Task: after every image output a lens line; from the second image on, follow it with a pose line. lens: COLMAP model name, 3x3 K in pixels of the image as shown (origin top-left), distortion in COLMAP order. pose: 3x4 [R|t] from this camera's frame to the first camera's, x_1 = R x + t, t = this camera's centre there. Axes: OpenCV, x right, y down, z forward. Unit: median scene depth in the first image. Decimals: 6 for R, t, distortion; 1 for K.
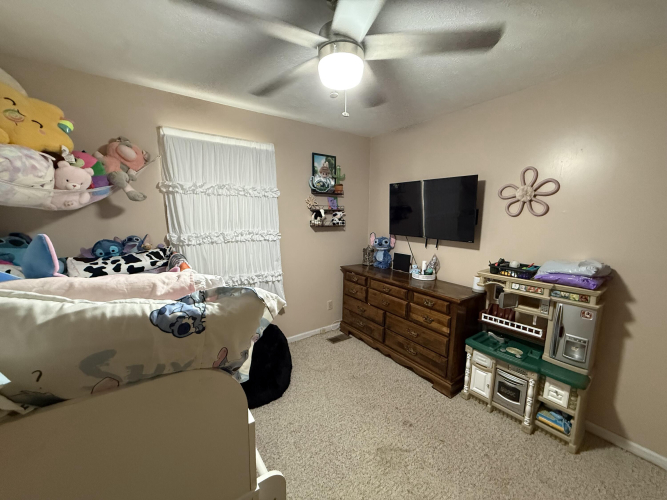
lens RADIAL K [[263.5, 0, 334.2], [0, 263.5, 251.3], [0, 0, 1]] dist [-0.001351, 0.000328]
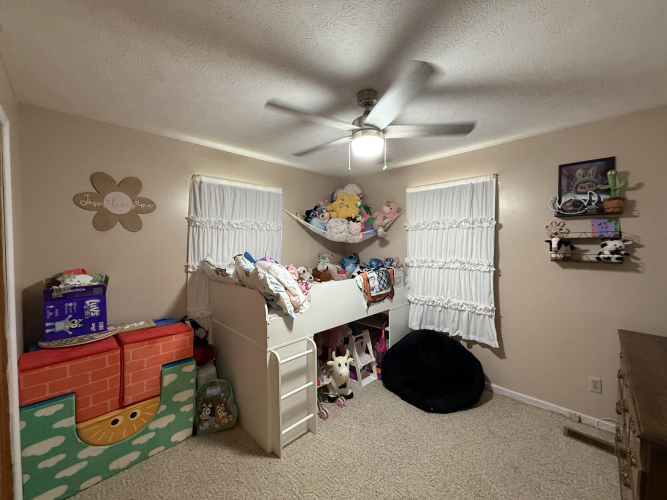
lens RADIAL K [[263.5, 0, 333.5], [0, 263.5, 250.2], [0, 0, 1]] dist [-0.001351, 0.000328]
pose [[0.167445, 0.021456, -0.985648, 0.535333], [-0.135637, 0.990757, -0.001476, -0.035117], [0.976506, 0.133937, 0.168808, 0.243156]]
